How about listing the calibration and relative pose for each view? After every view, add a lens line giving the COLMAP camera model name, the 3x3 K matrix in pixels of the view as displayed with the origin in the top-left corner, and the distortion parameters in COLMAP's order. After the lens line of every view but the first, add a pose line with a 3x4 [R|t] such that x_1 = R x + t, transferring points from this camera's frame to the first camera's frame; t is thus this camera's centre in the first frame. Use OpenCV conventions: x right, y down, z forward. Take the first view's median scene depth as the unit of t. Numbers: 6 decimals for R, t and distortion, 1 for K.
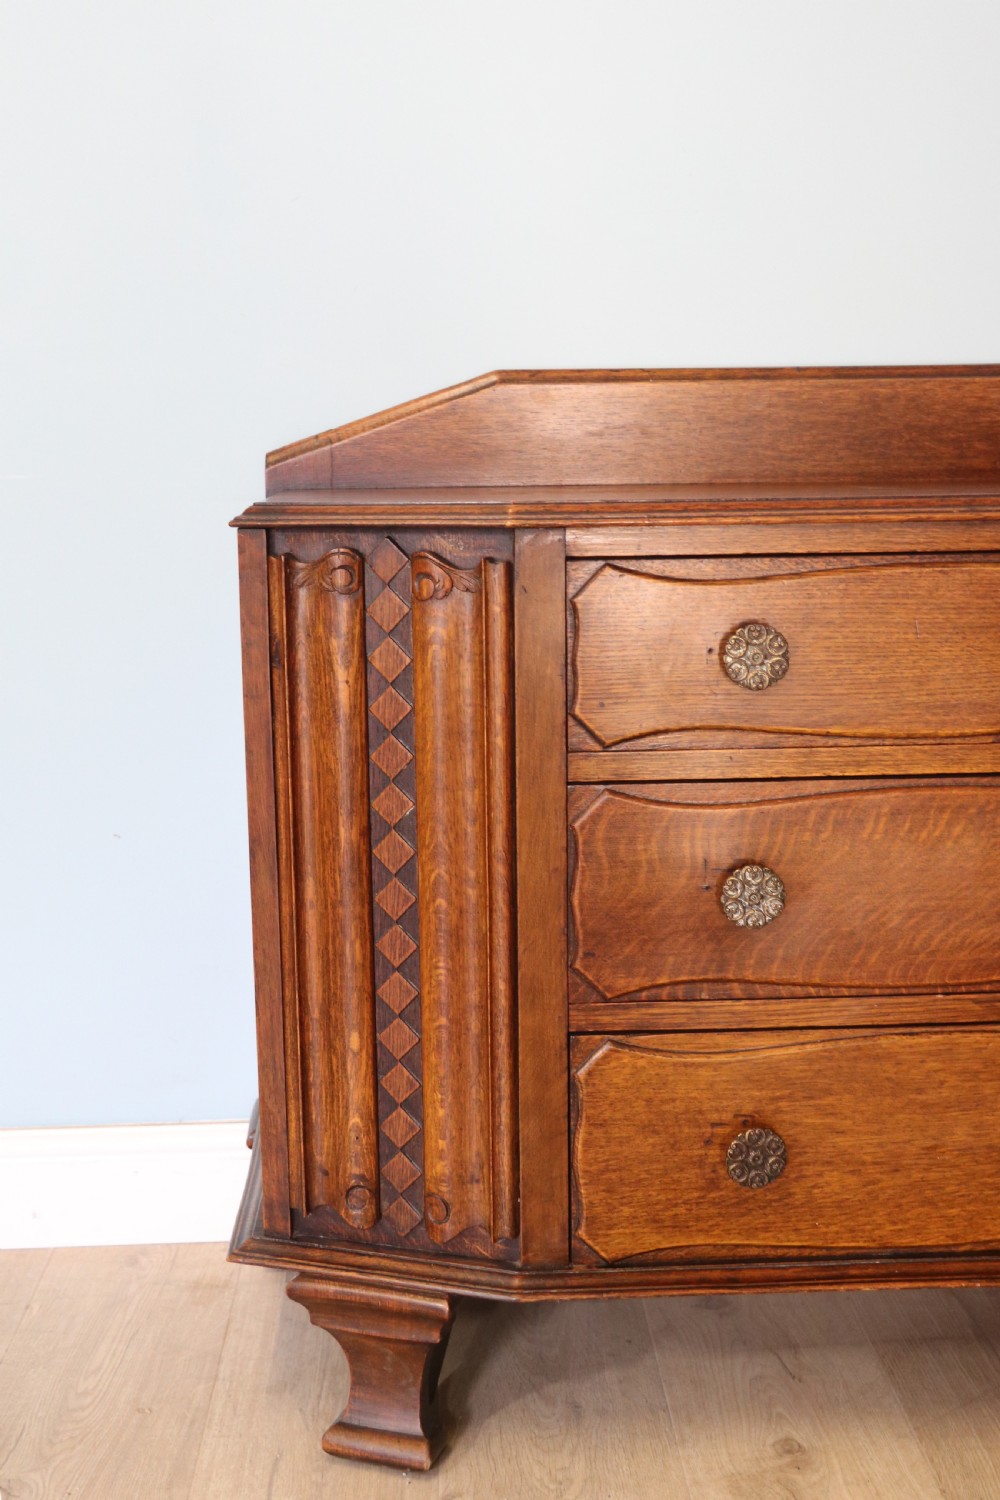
lens RADIAL K [[1801.5, 0, 505.0], [0, 1801.5, 751.2], [0, 0, 1]] dist [0.033323, 0.000000]
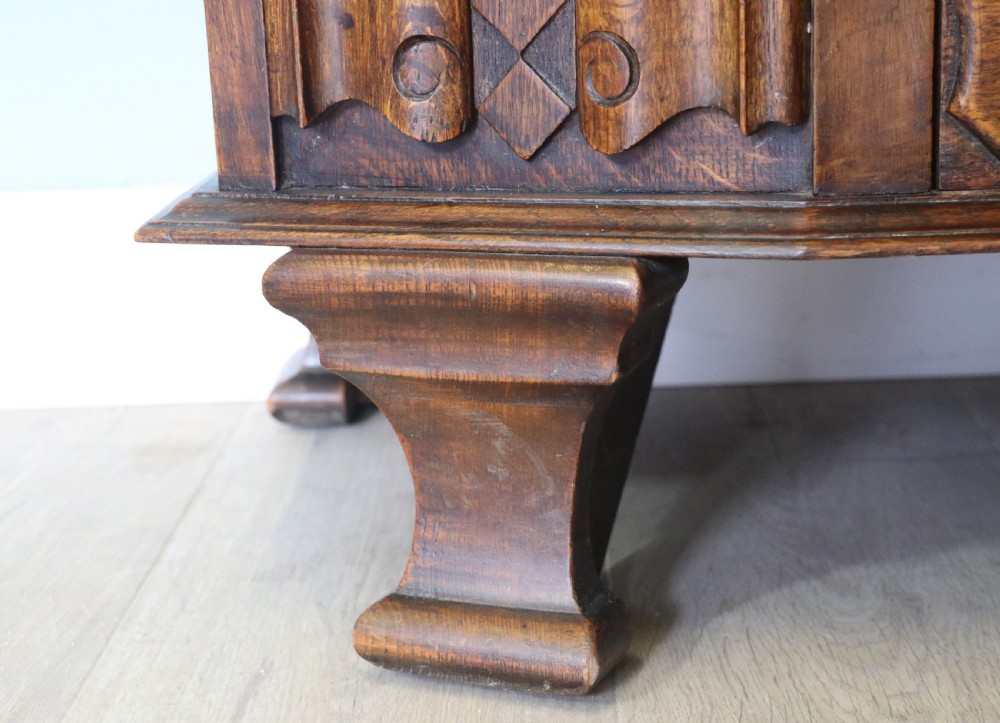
lens RADIAL K [[1931.4, 0, 455.7], [0, 1931.4, 380.3], [0, 0, 1]] dist [0.053561, 0.000000]
pose [[0.995319, -0.008631, -0.096261, -0.030472], [0.015520, 0.997352, 0.071055, 0.297817], [0.095393, -0.072216, 0.992817, 0.554968]]
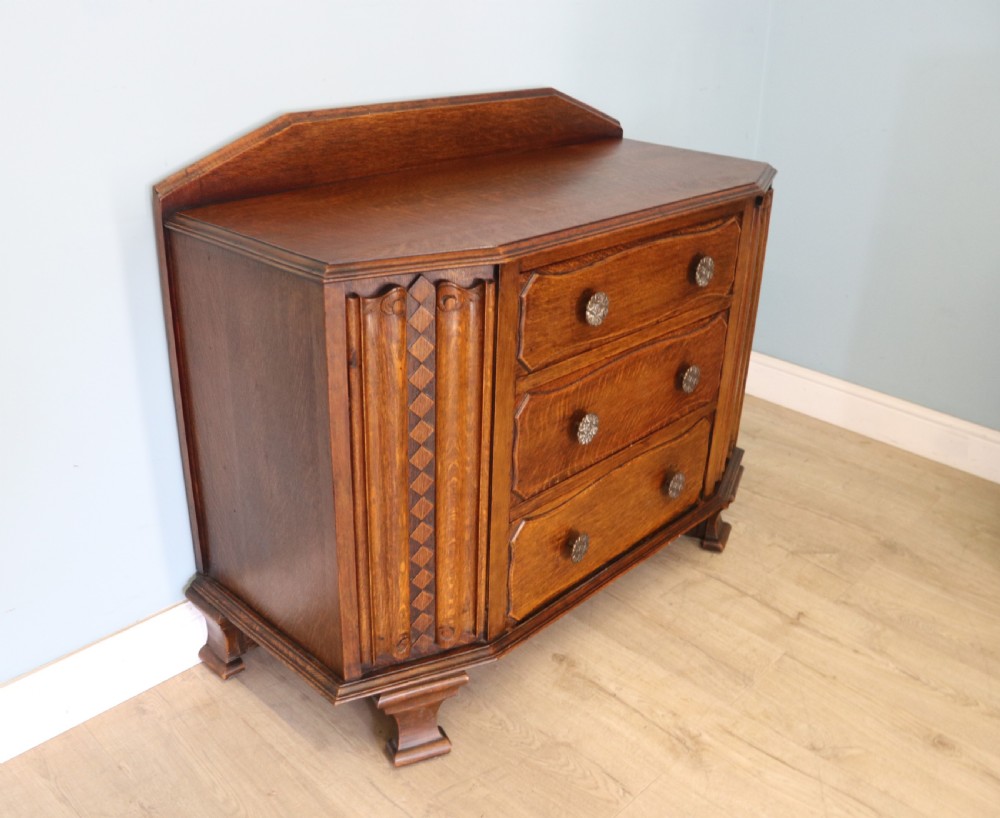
lens RADIAL K [[947.0, 0, 483.0], [0, 947.0, 430.8], [0, 0, 1]] dist [-0.143947, 0.000000]
pose [[0.728254, -0.275871, 0.627329, -0.555180], [0.083968, 0.944420, 0.317836, -0.237584], [-0.680144, -0.178790, 0.710942, 0.347219]]
